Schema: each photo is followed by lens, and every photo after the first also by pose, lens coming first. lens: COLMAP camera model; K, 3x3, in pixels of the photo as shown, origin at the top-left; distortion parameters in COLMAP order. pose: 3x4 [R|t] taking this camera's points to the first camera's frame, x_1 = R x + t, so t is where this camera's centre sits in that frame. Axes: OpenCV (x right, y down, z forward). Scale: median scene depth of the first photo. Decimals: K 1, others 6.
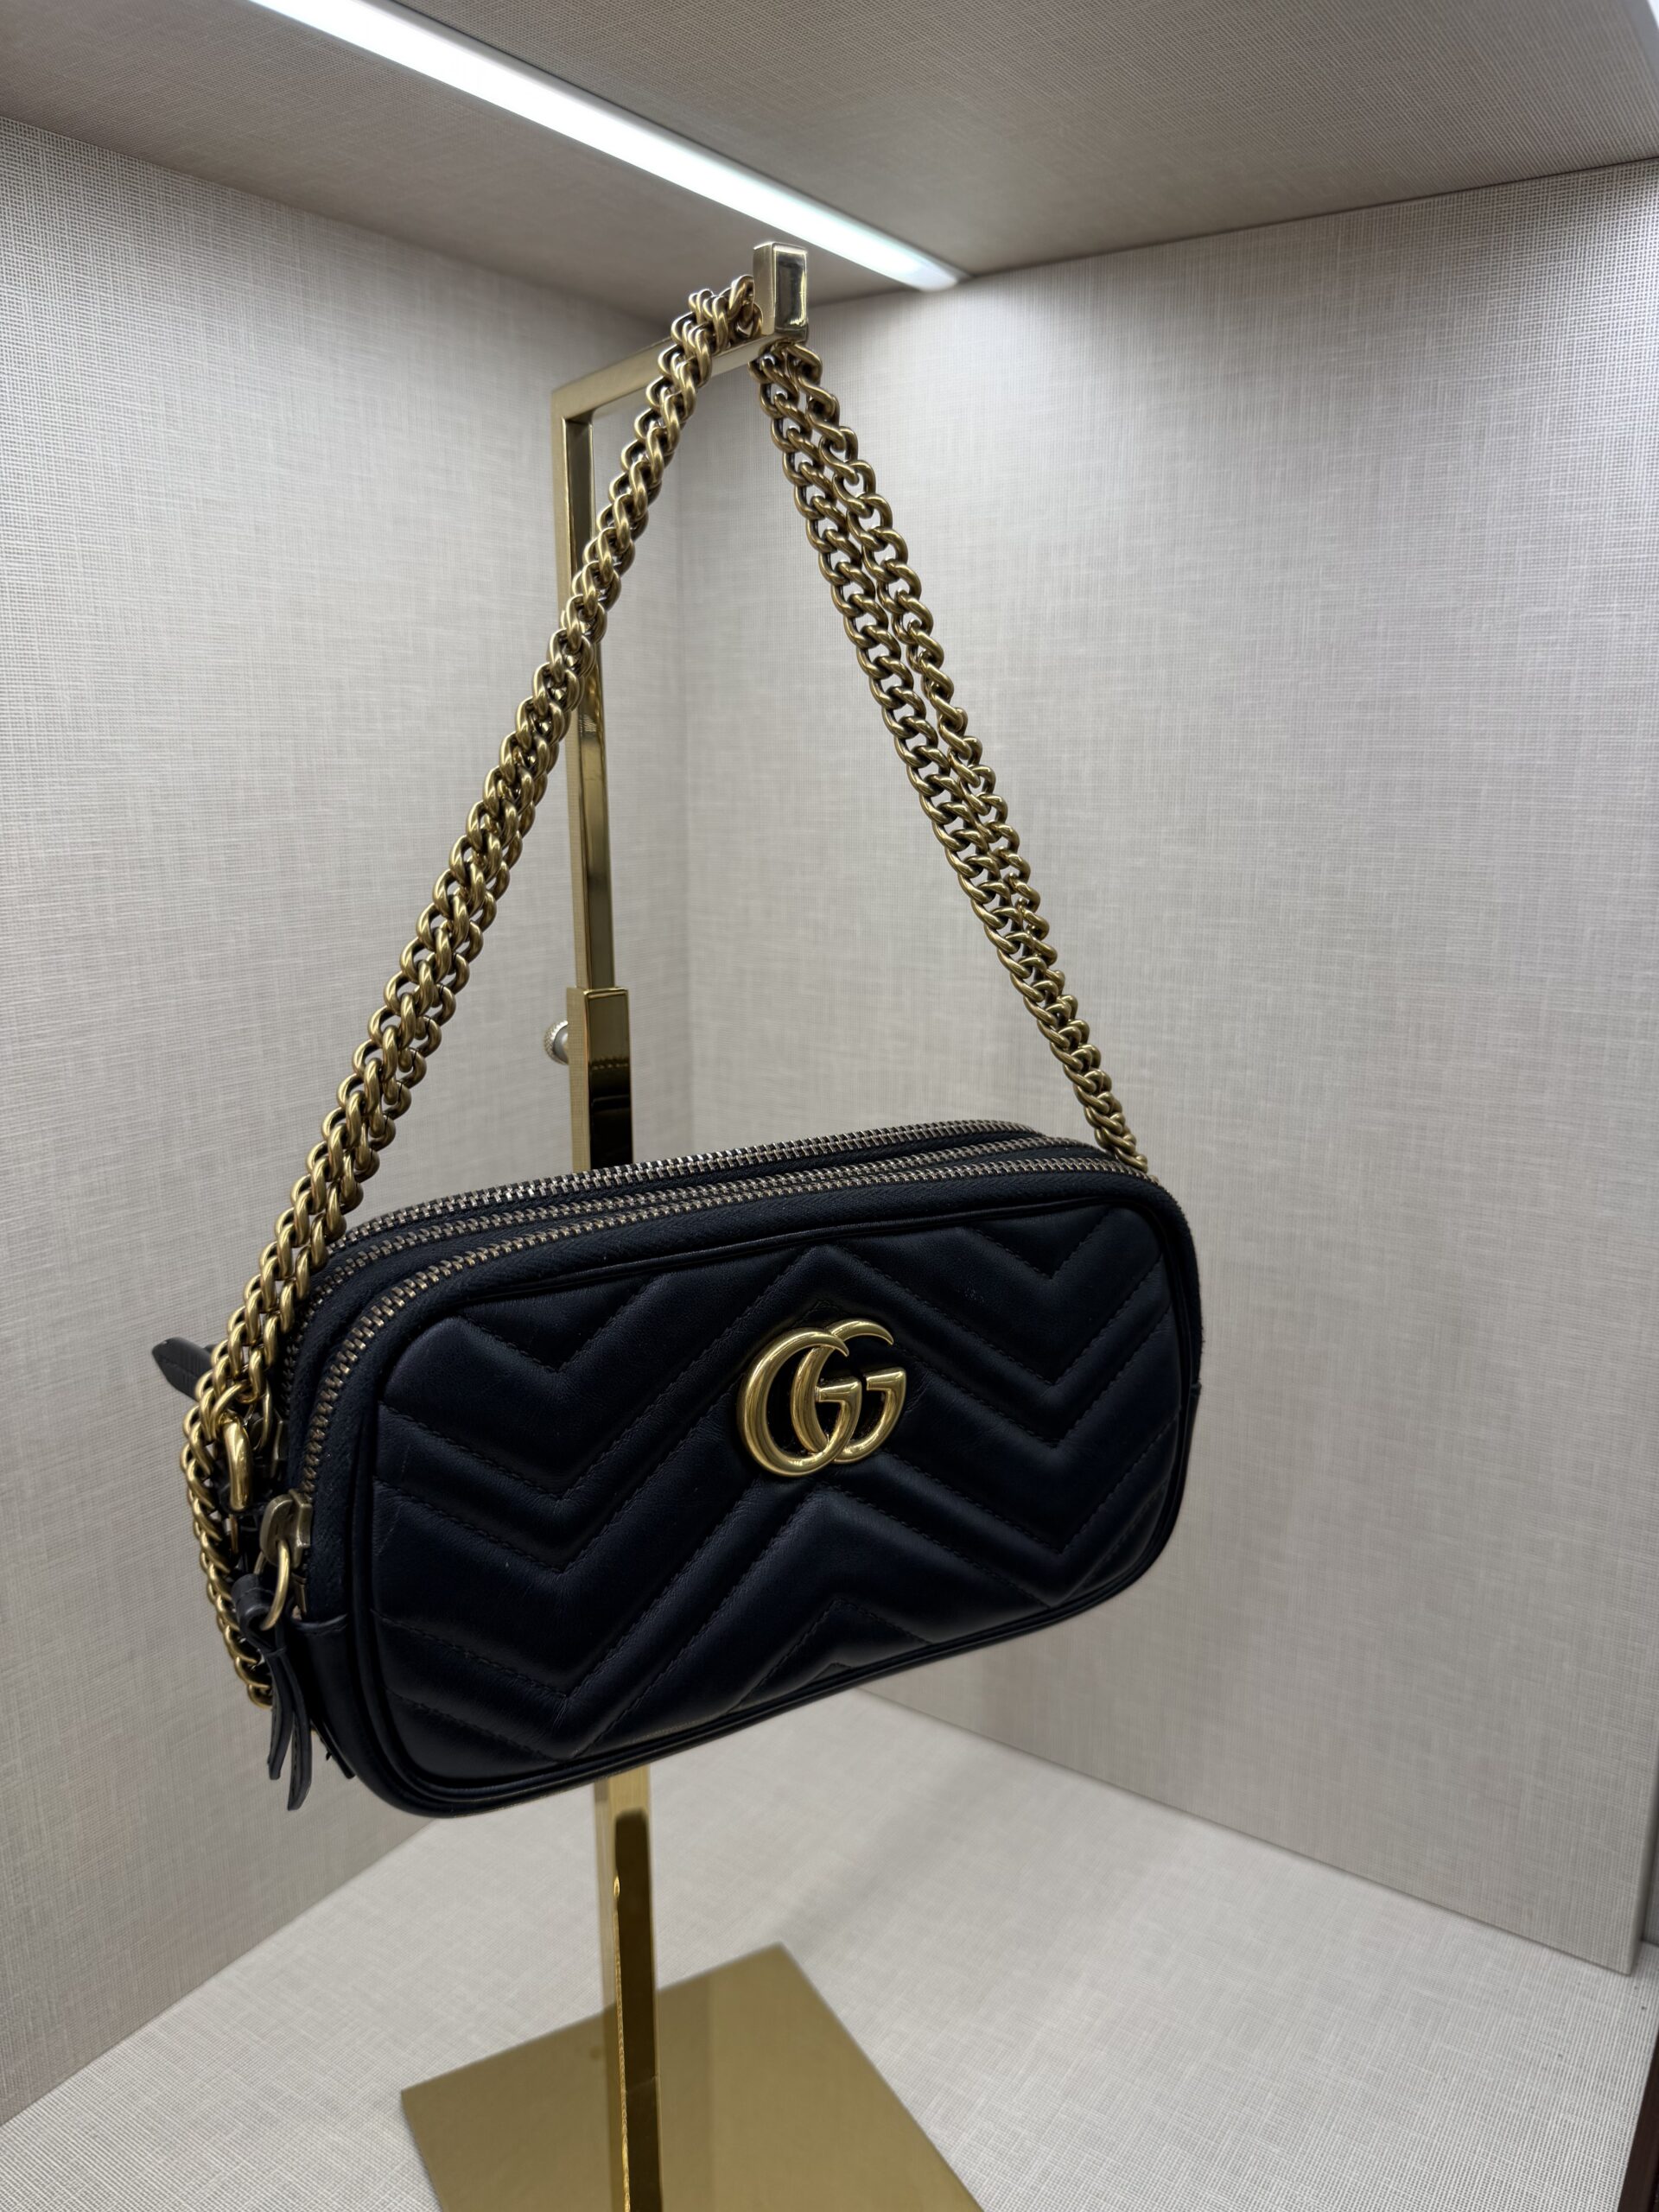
lens RADIAL K [[1563.6, 0, 833.8], [0, 1563.6, 1190.6], [0, 0, 1]] dist [0.110686, -0.240398]
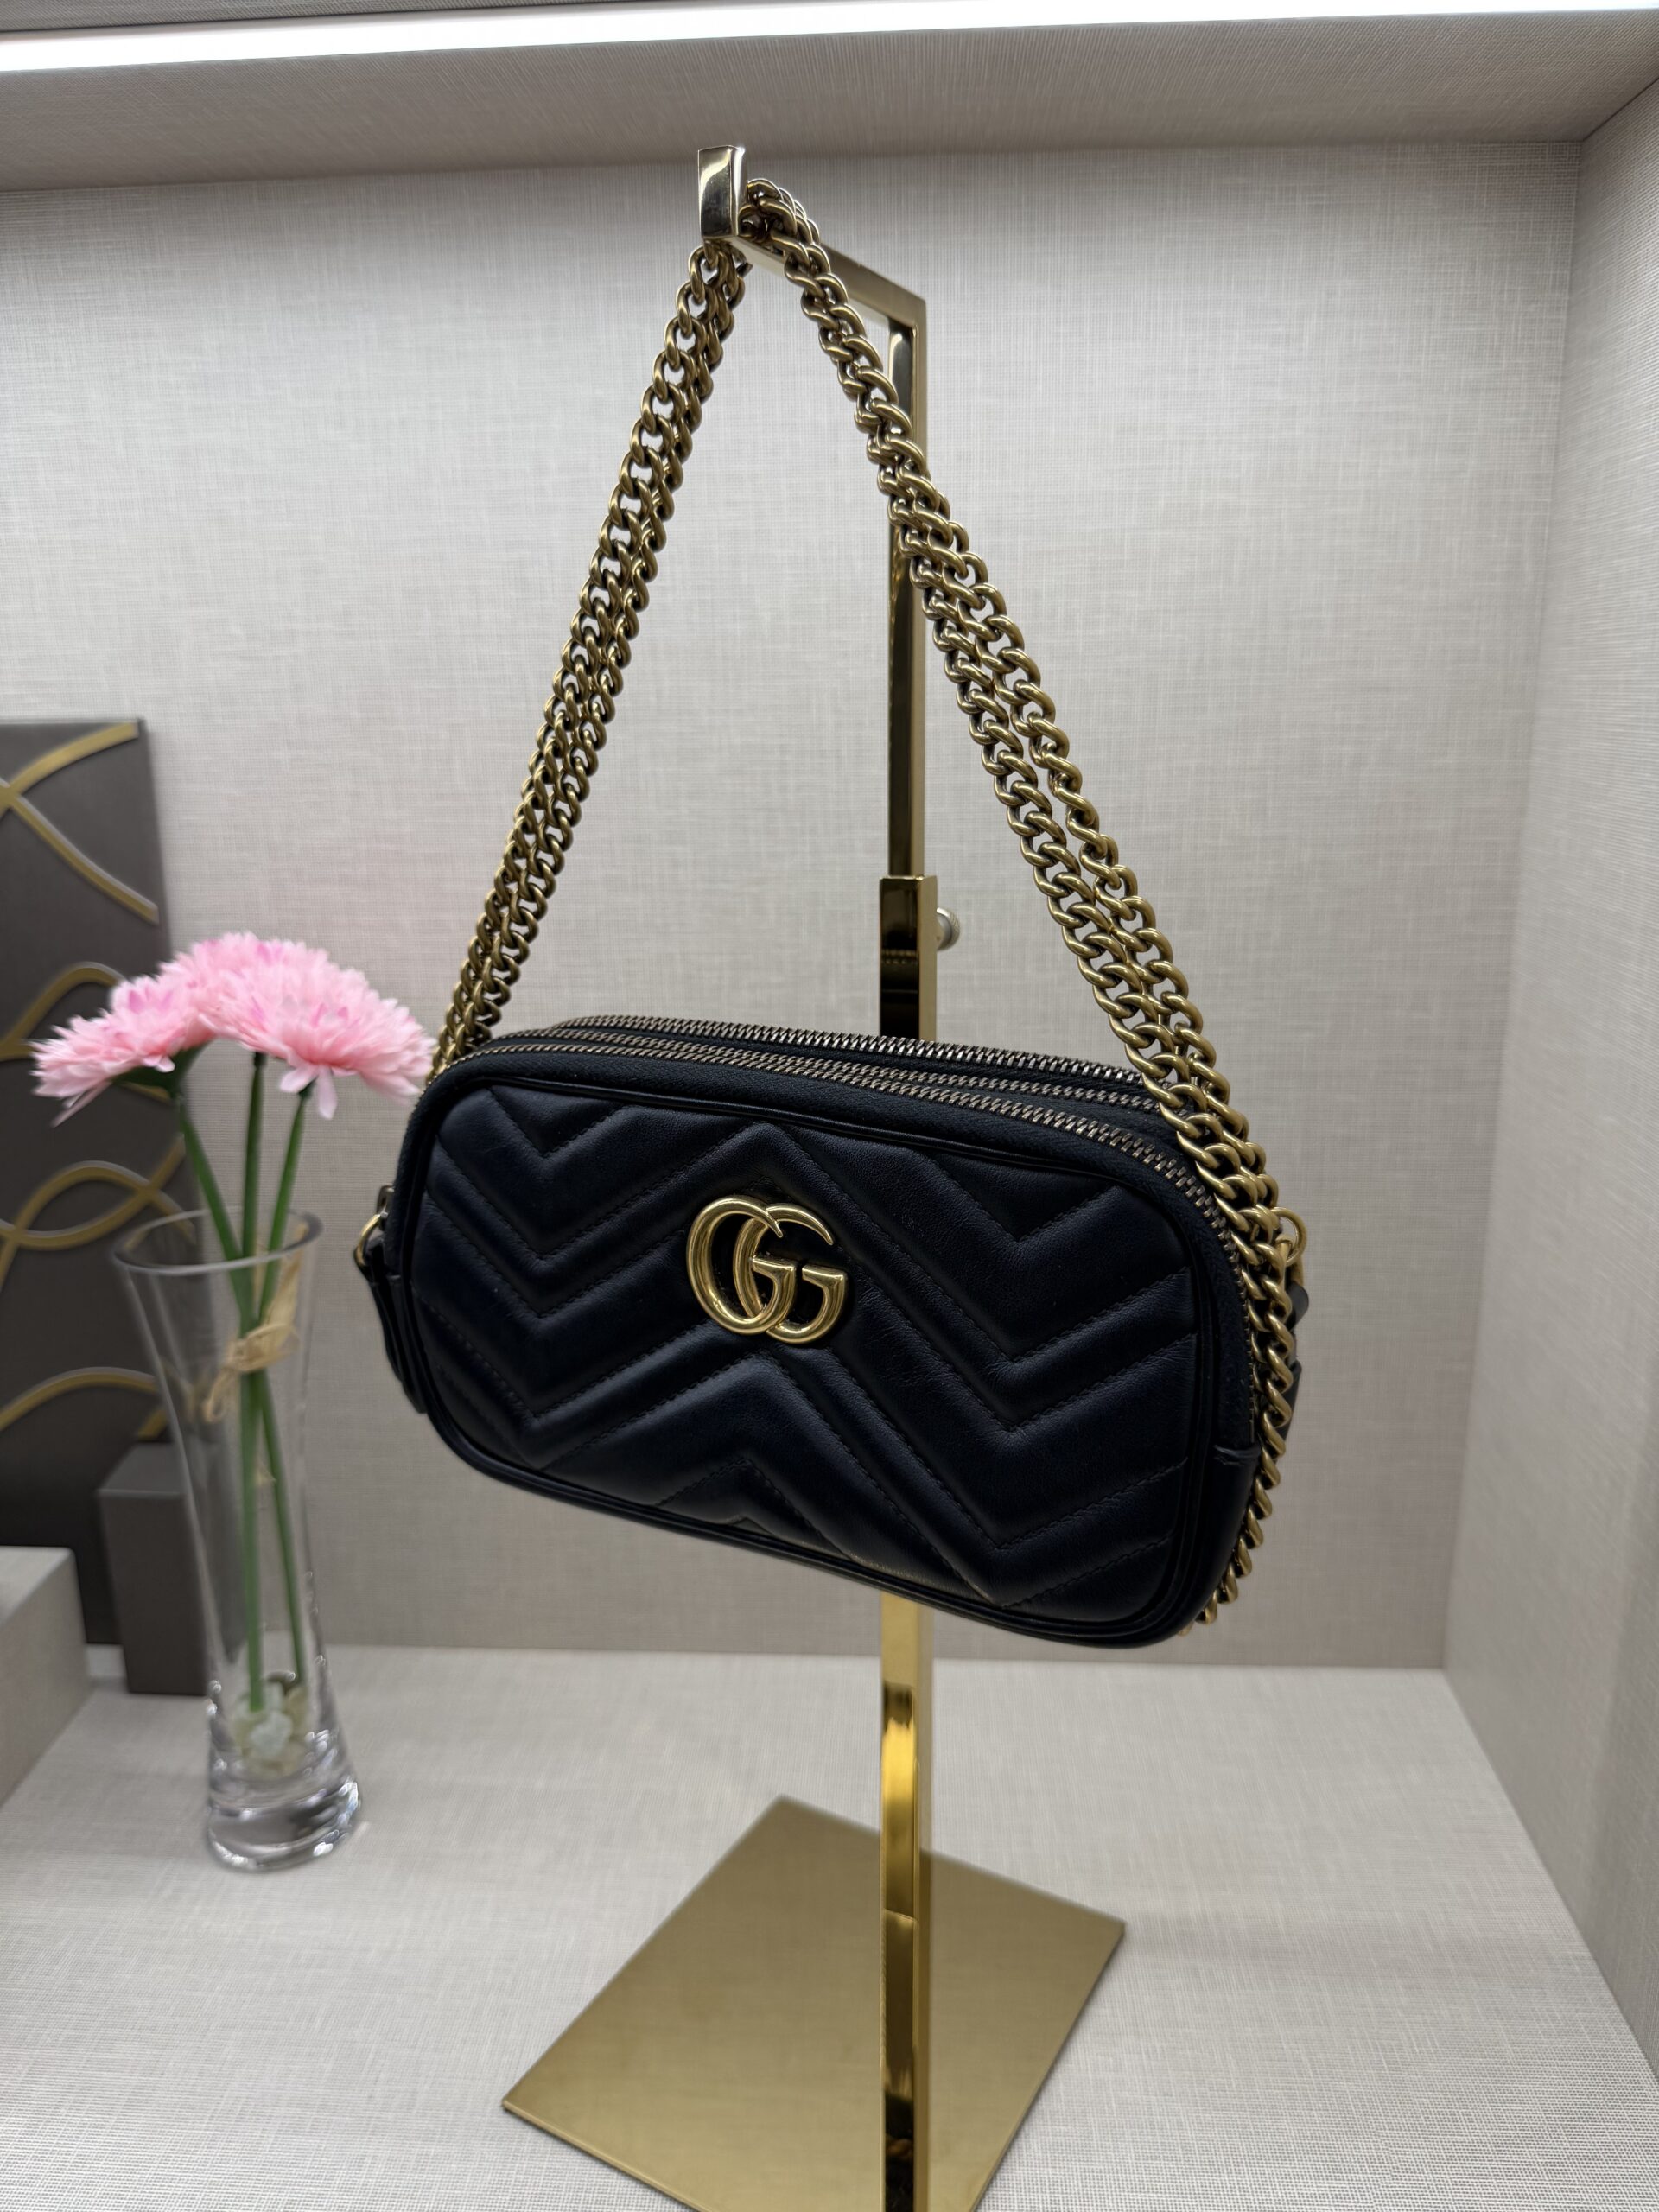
lens RADIAL K [[1563.6, 0, 833.8], [0, 1563.6, 1190.6], [0, 0, 1]] dist [0.110686, -0.240398]
pose [[0.509207, 0.254969, -0.822009, 0.664871], [-0.220864, 0.961837, 0.161522, -0.075625], [0.831822, 0.099304, 0.546087, 0.356695]]
